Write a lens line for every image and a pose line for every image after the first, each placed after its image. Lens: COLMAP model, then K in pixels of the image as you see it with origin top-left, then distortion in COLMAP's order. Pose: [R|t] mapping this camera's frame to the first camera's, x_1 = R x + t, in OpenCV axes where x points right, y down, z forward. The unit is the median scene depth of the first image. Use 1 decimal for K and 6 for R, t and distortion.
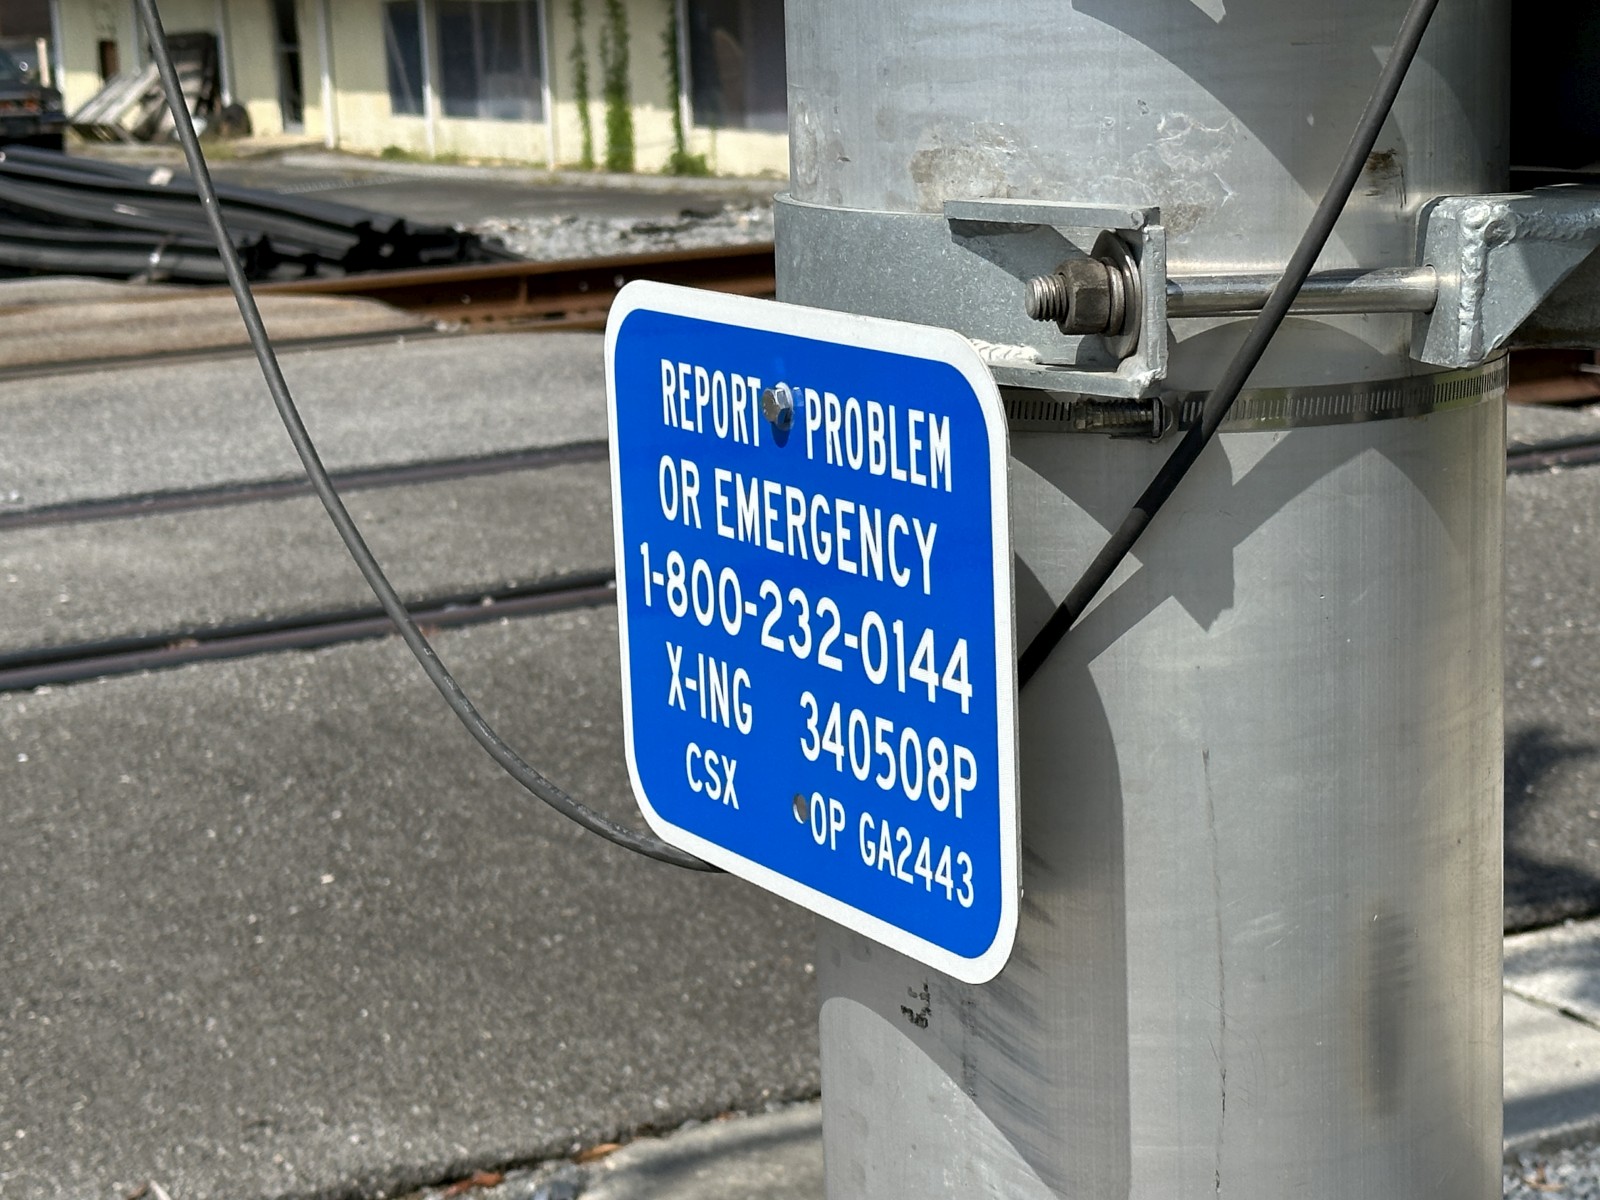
lens RADIAL K [[3724.5, 0, 803.3], [0, 3724.5, 601.4], [0, 0, 1]] dist [-0.049411, 0.000000]
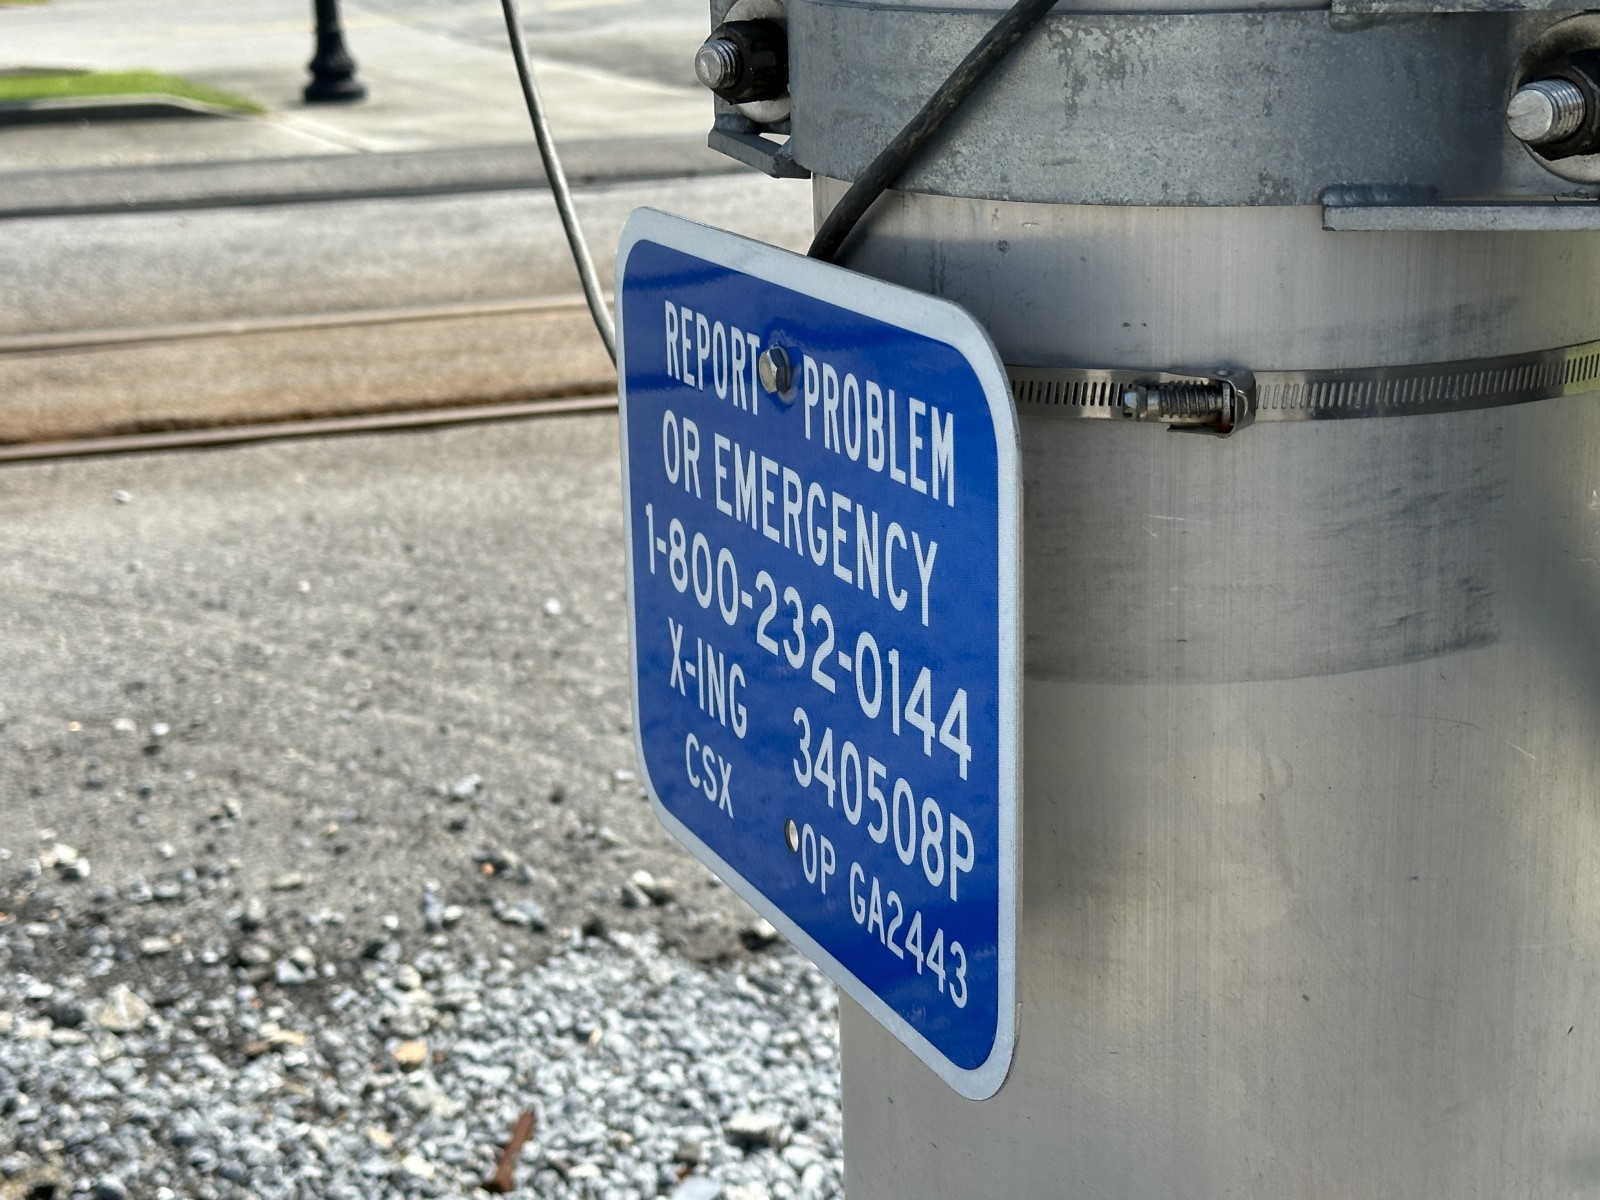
lens RADIAL K [[2583.7, 0, 797.0], [0, 2583.7, 600.7], [0, 0, 1]] dist [0.139830, 0.000000]
pose [[0.994857, 0.040651, -0.092772, 0.055168], [-0.031361, 0.994545, 0.099485, -0.060053], [0.096310, -0.096064, 0.990705, 0.421003]]
